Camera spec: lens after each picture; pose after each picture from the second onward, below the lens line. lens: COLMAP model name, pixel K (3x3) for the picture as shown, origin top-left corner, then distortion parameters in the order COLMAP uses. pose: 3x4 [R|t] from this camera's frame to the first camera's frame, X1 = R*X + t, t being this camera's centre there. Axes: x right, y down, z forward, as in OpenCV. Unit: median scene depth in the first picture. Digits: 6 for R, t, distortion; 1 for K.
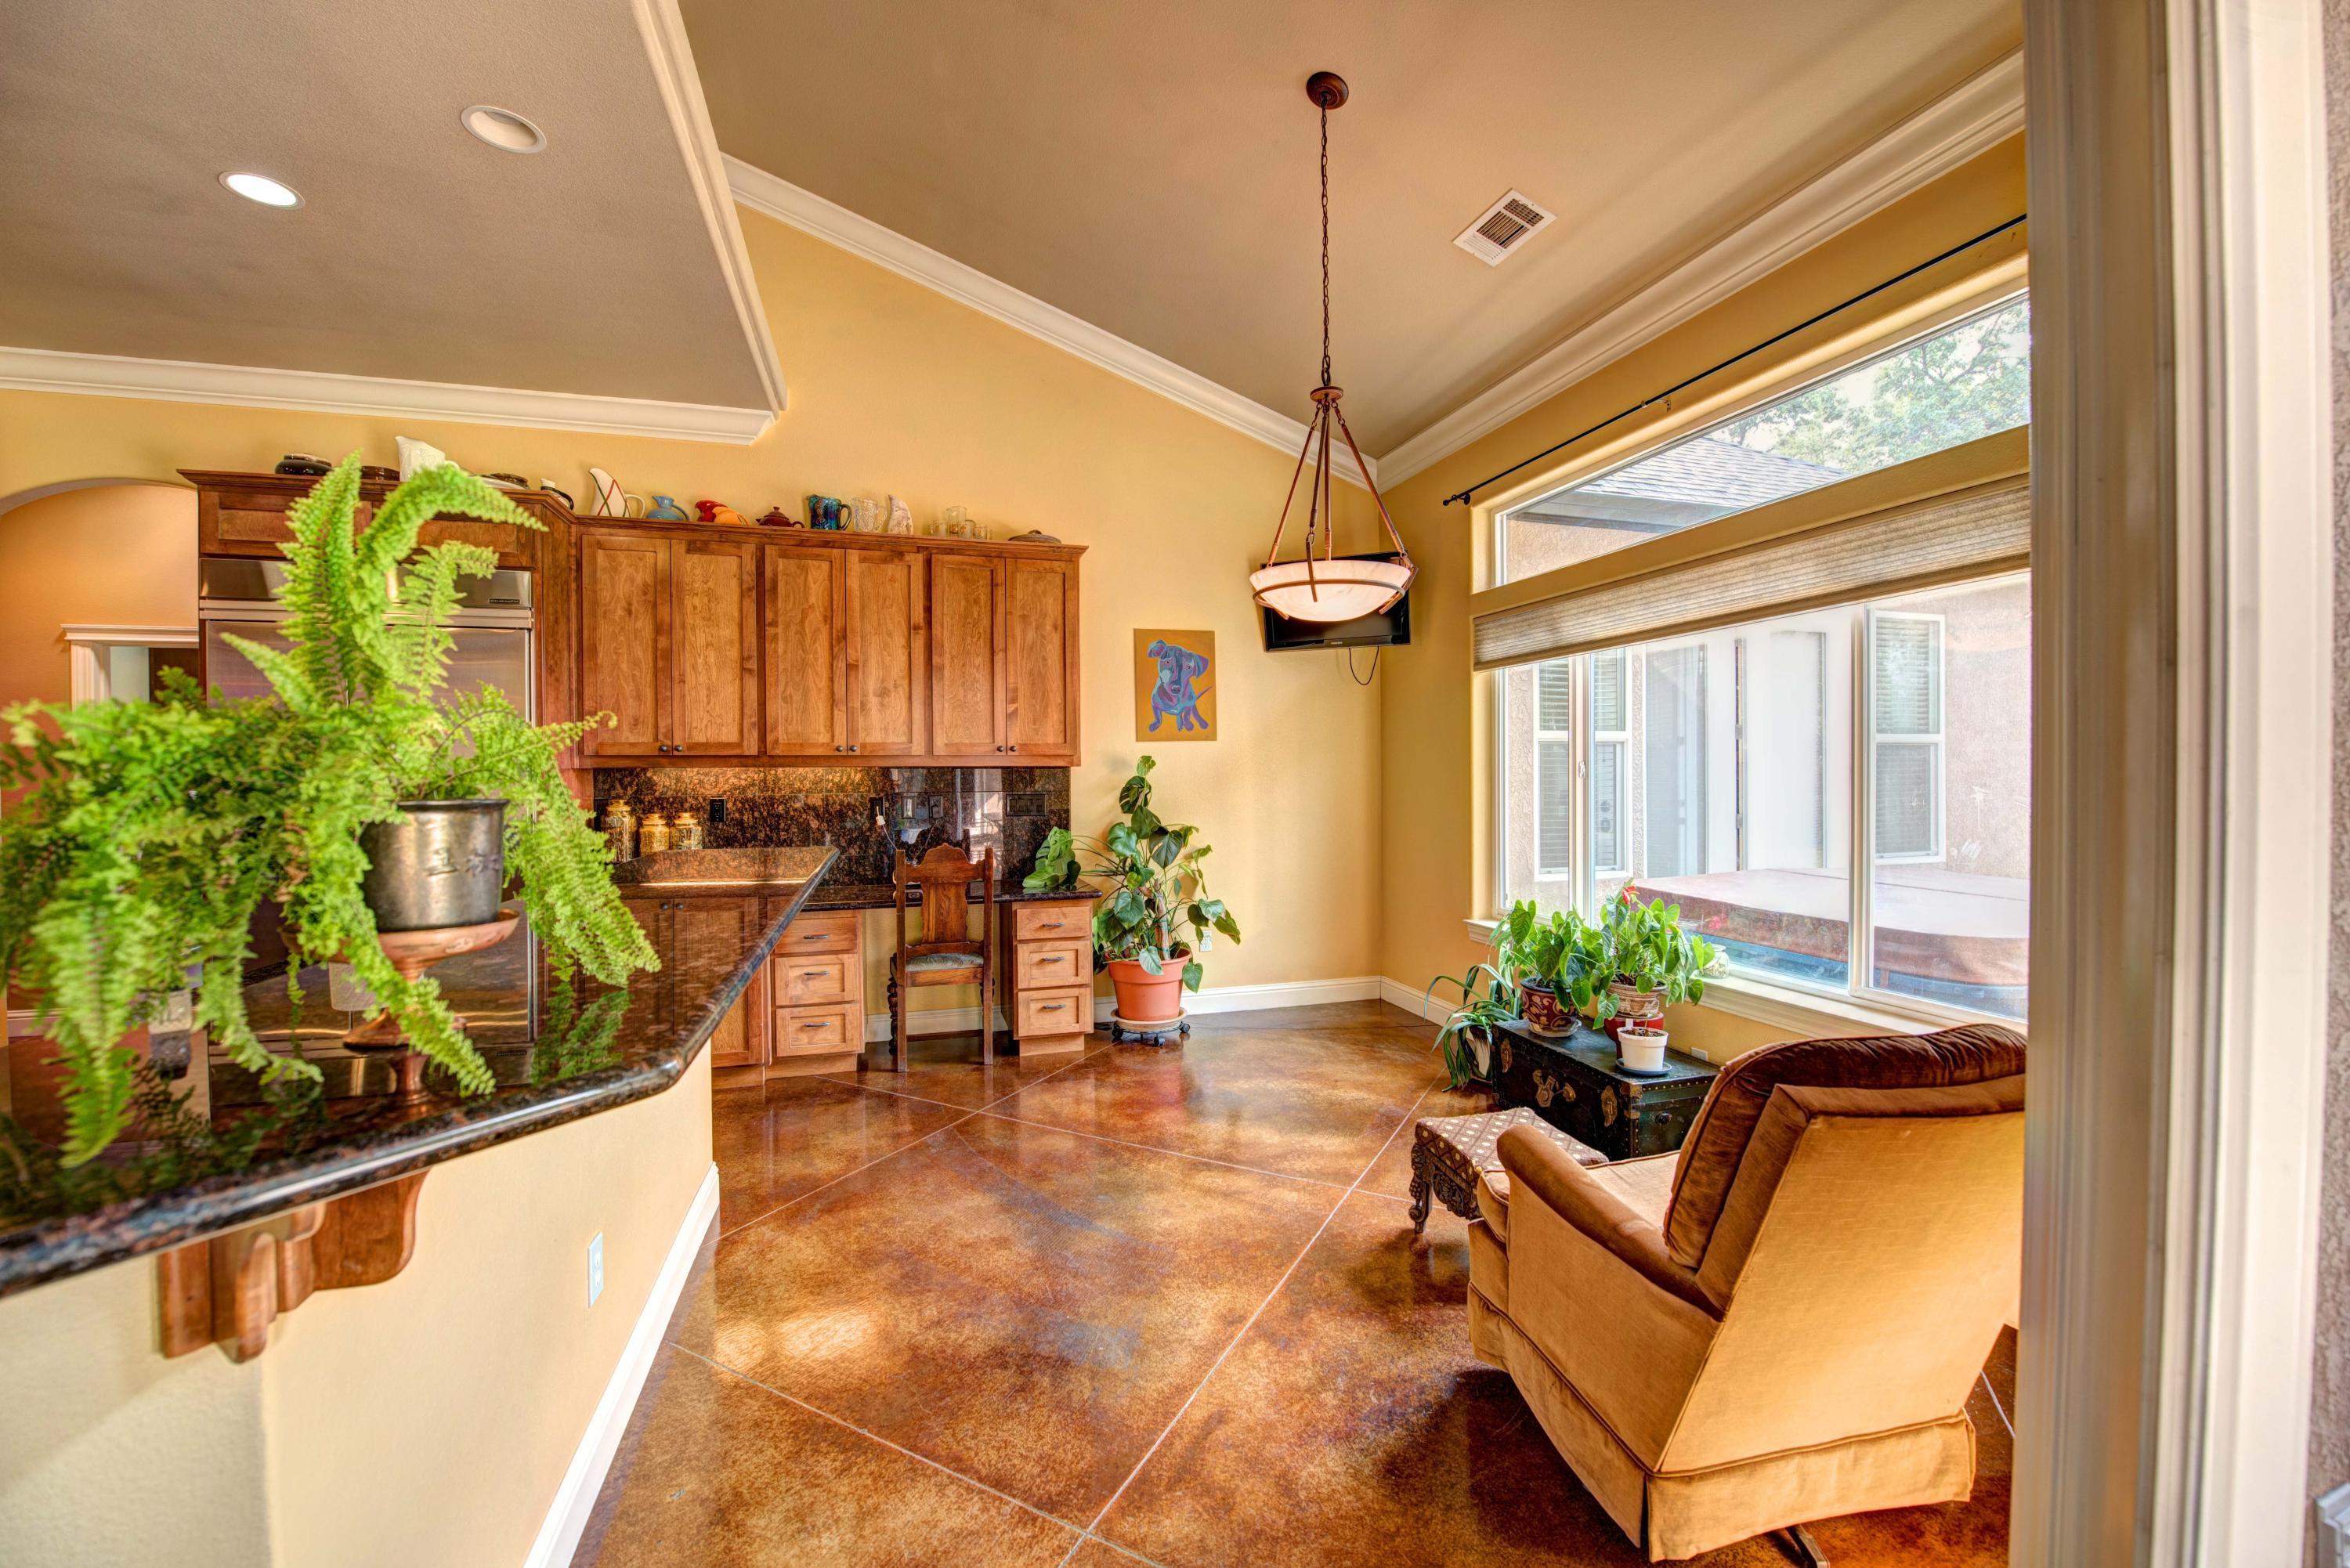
lens RADIAL K [[943.4, 0, 1175.0], [0, 943.4, 784.0], [0, 0, 1]] dist [-0.013665, -0.000571]
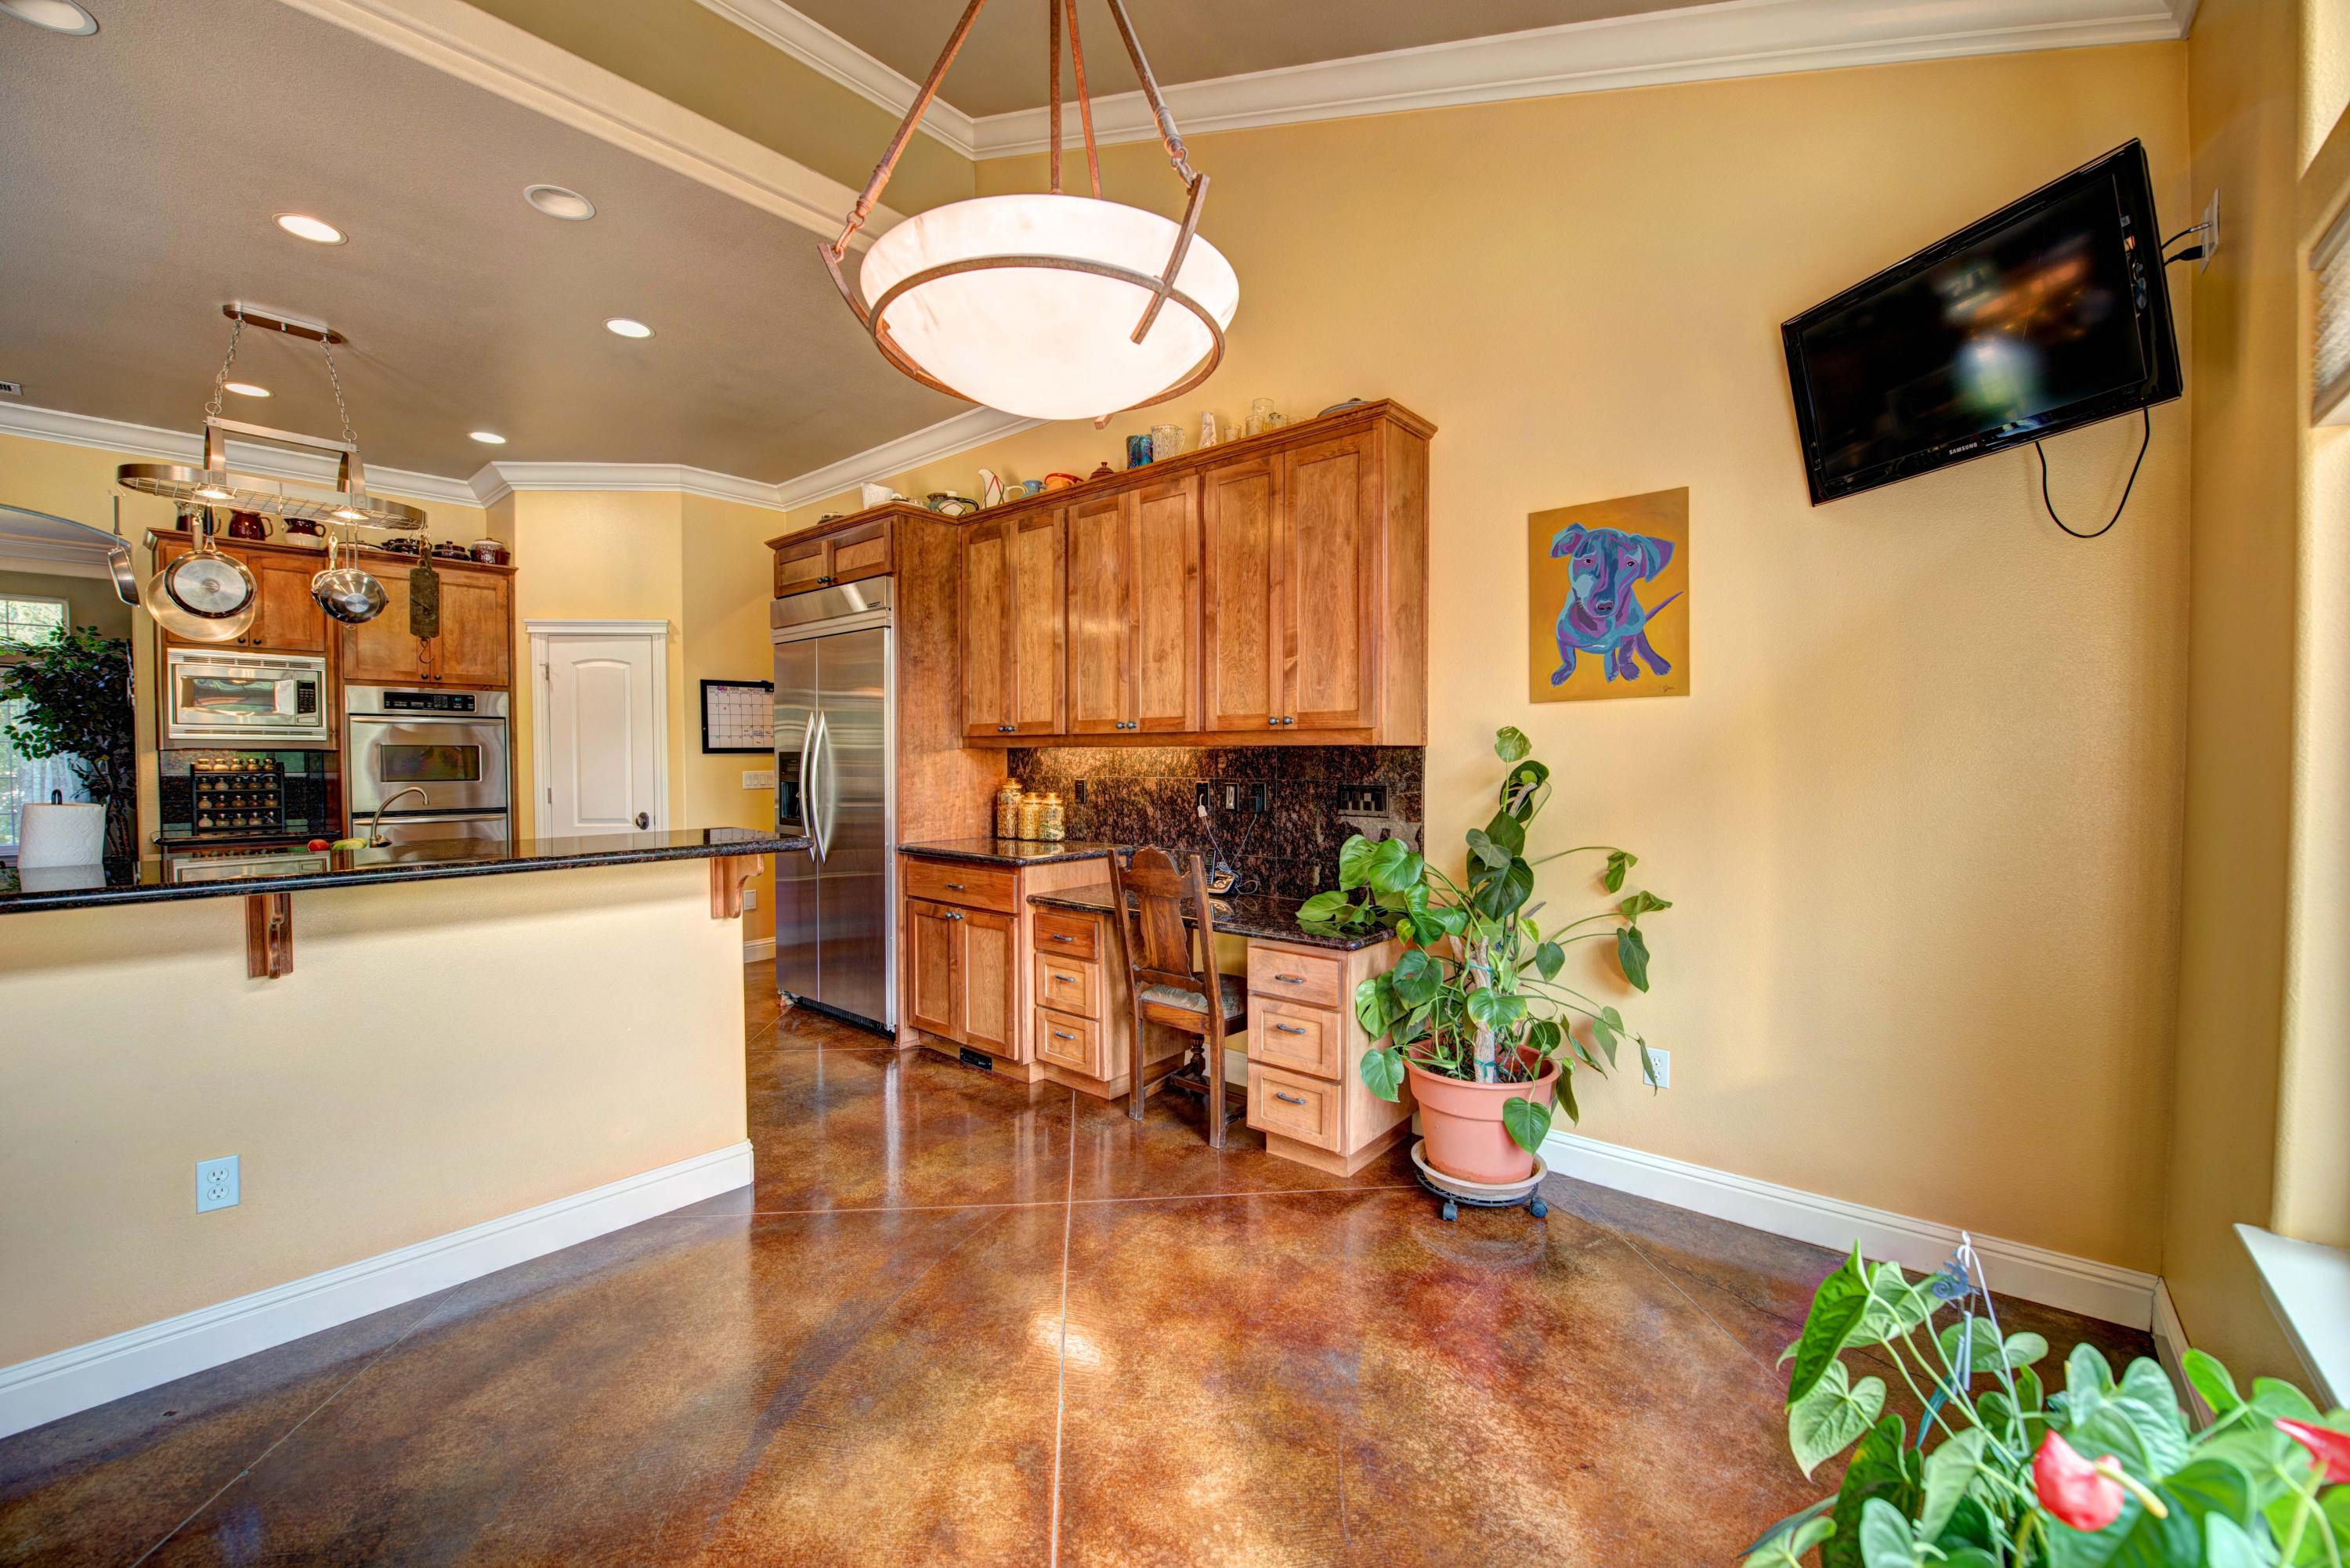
lens RADIAL K [[943.4, 0, 1175.0], [0, 943.4, 784.0], [0, 0, 1]] dist [-0.013665, -0.000571]
pose [[0.539162, 0.030703, -0.841642, 0.380767], [-0.012788, 0.999519, 0.028271, -0.008698], [0.842105, -0.004480, 0.539296, 0.546392]]
